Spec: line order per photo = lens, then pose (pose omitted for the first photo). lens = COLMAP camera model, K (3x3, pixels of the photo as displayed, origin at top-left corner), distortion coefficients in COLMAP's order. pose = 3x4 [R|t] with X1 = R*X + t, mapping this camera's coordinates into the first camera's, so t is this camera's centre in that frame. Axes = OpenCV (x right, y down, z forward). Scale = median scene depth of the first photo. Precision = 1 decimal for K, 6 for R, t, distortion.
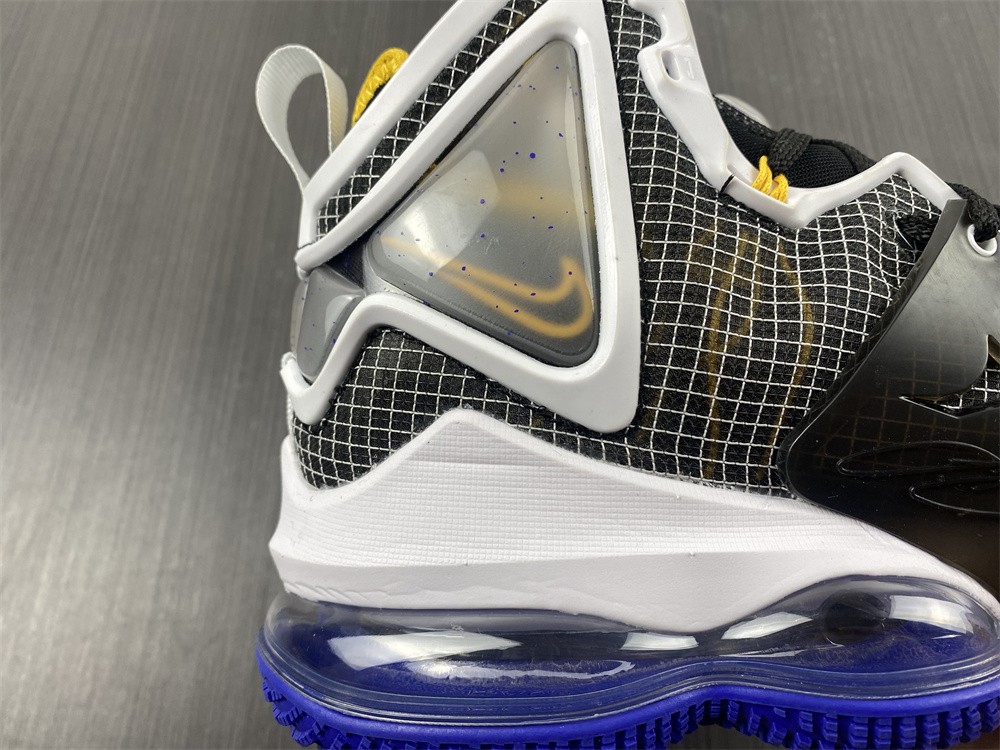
lens RADIAL K [[736.4, 0, 498.3], [0, 736.4, 382.7], [0, 0, 1]] dist [-0.004652, -0.009900]
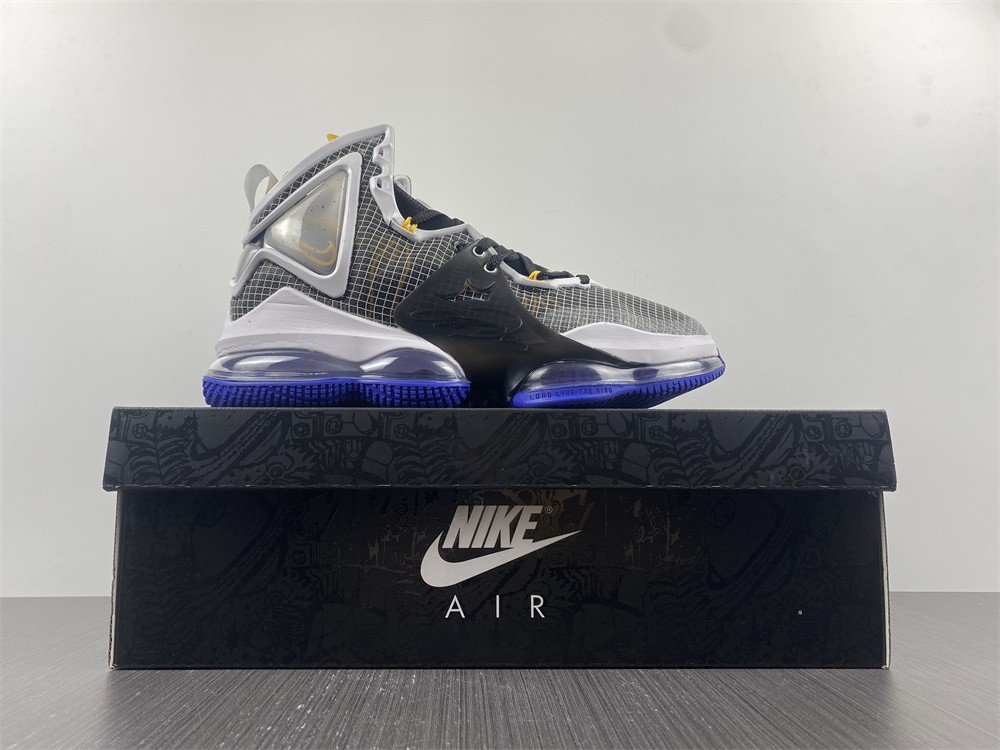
lens RADIAL K [[736.4, 0, 505.4], [0, 736.4, 374.9], [0, 0, 1]] dist [-0.004652, -0.009900]
pose [[0.994272, 0.097427, 0.043935, 0.716721], [-0.088801, 0.981841, -0.167641, 0.791863], [-0.059470, 0.162779, 0.984869, -1.858388]]
